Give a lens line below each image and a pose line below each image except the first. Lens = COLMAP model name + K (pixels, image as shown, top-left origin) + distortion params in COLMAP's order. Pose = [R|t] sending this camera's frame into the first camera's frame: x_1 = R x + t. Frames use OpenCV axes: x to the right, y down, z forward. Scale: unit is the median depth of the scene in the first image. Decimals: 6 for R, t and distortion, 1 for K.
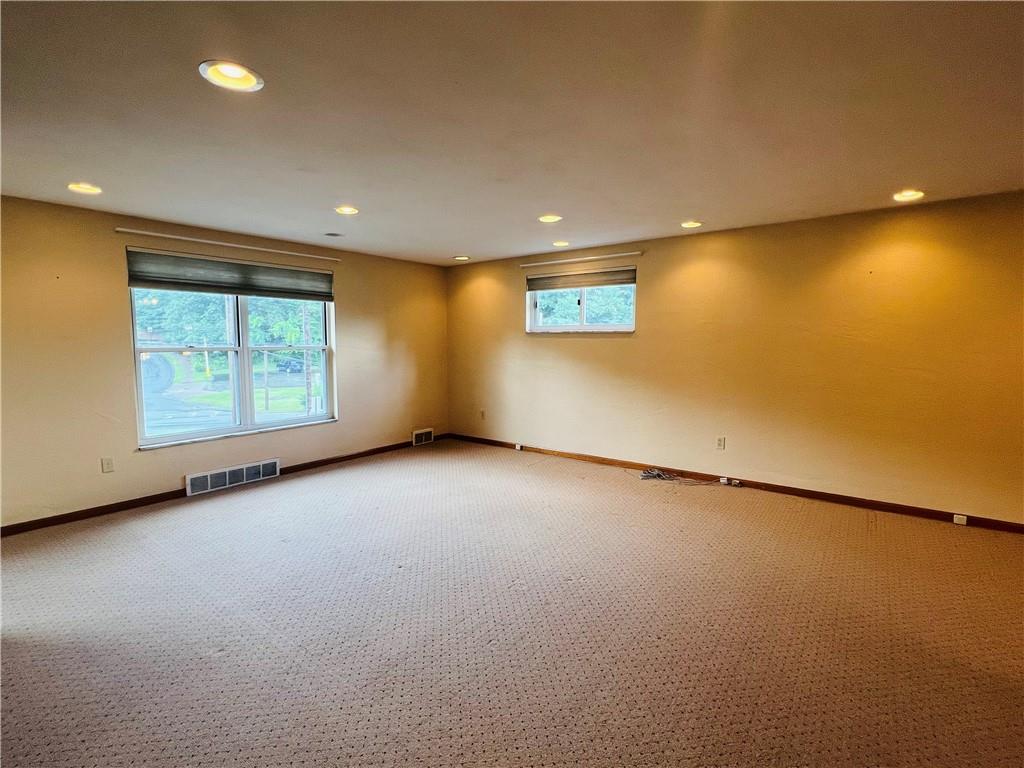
lens RADIAL K [[483.3, 0, 510.6], [0, 483.3, 378.8], [0, 0, 1]] dist [-0.000543, 0.000295]
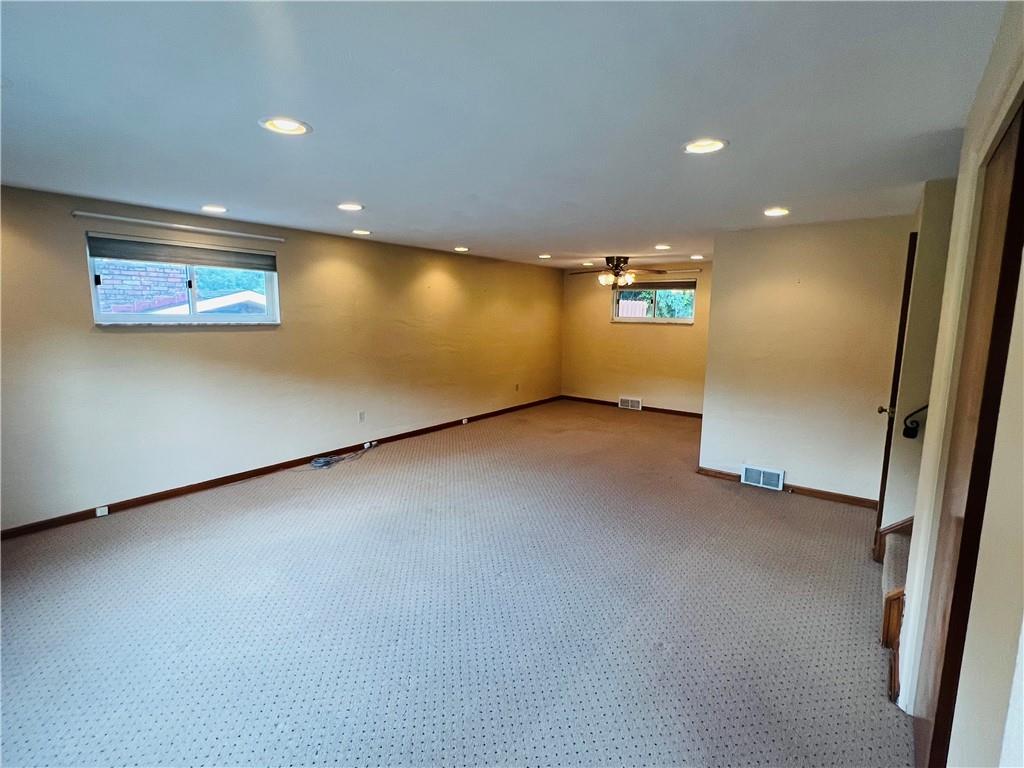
lens RADIAL K [[483.3, 0, 509.9], [0, 483.3, 386.0], [0, 0, 1]] dist [-0.000543, 0.000295]
pose [[0.004769, -0.143011, 0.989710, -0.684927], [0.074563, 0.987017, 0.142263, -0.078757], [-0.997205, 0.073117, 0.015370, 0.551457]]
